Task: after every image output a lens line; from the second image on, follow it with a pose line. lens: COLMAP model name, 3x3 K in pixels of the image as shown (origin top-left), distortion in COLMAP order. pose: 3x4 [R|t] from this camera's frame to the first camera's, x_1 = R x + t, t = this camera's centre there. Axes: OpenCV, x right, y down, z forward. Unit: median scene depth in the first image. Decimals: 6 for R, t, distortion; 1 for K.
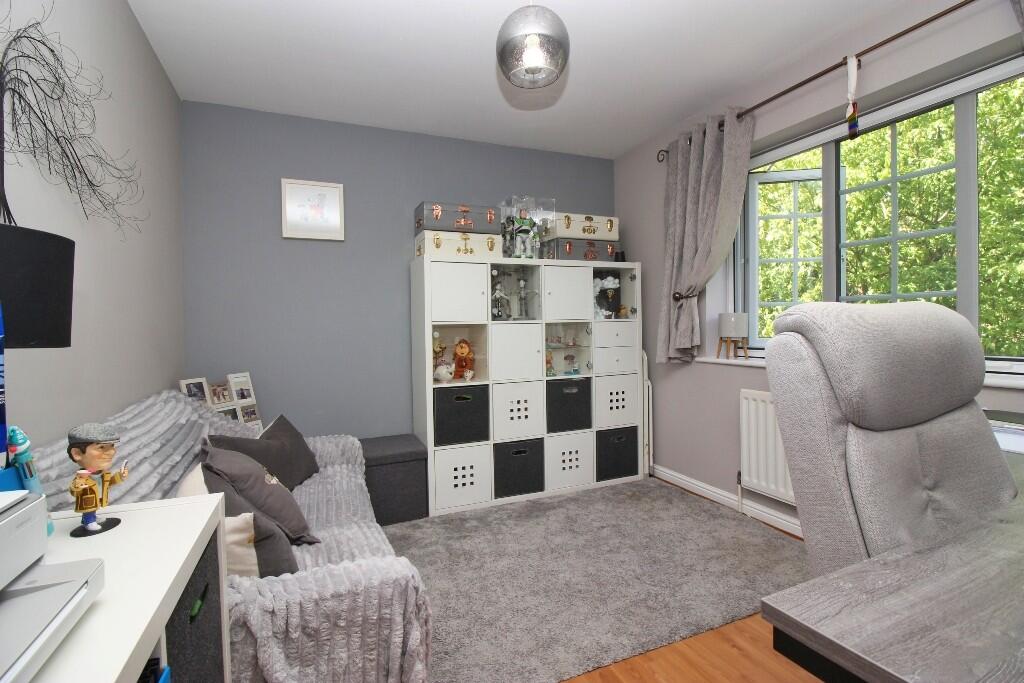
lens RADIAL K [[469.3, 0, 508.2], [0, 469.3, 333.7], [0, 0, 1]] dist [-0.007274, -0.008259]
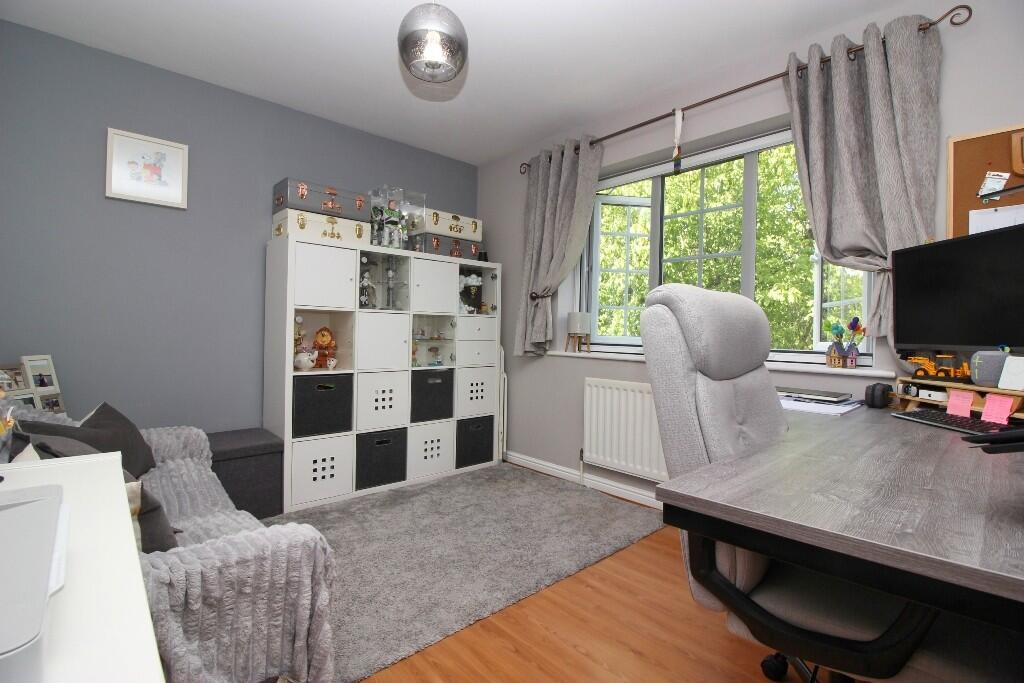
lens RADIAL K [[469.3, 0, 506.8], [0, 469.3, 335.0], [0, 0, 1]] dist [-0.007274, -0.008259]
pose [[0.942587, 0.035671, 0.332049, -0.076589], [-0.031990, 0.999351, -0.016548, 0.038799], [-0.332424, 0.004976, 0.943117, -0.031986]]
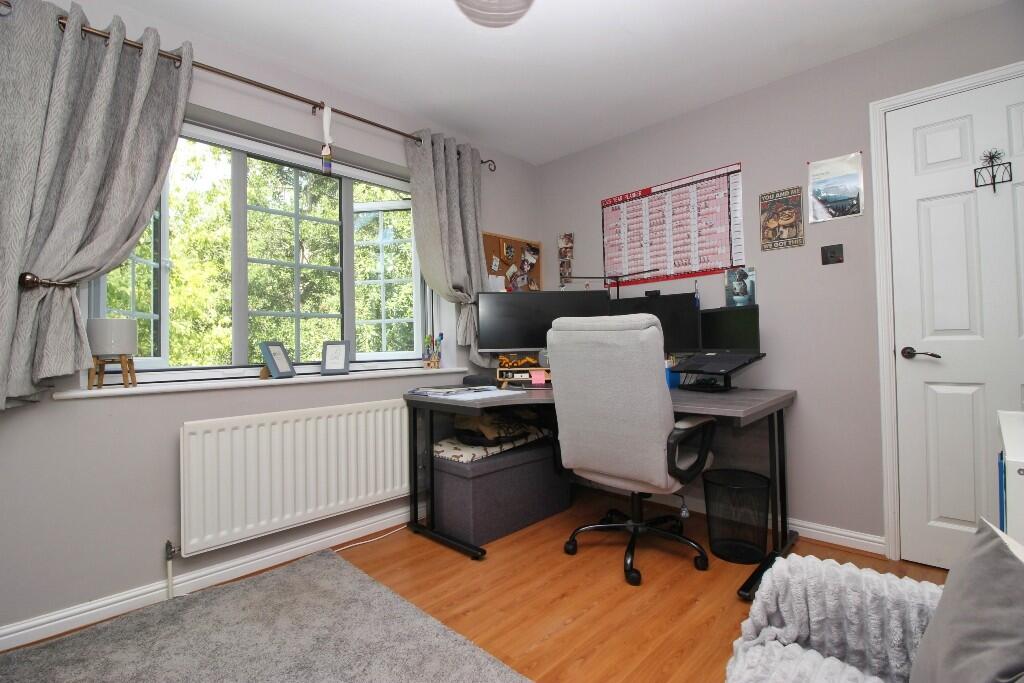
lens RADIAL K [[469.3, 0, 513.9], [0, 469.3, 336.5], [0, 0, 1]] dist [-0.007274, -0.008259]
pose [[-0.384193, 0.047014, 0.922055, -0.386161], [0.046905, 0.998407, -0.031364, 0.030439], [-0.922061, 0.031199, -0.385786, 0.807398]]
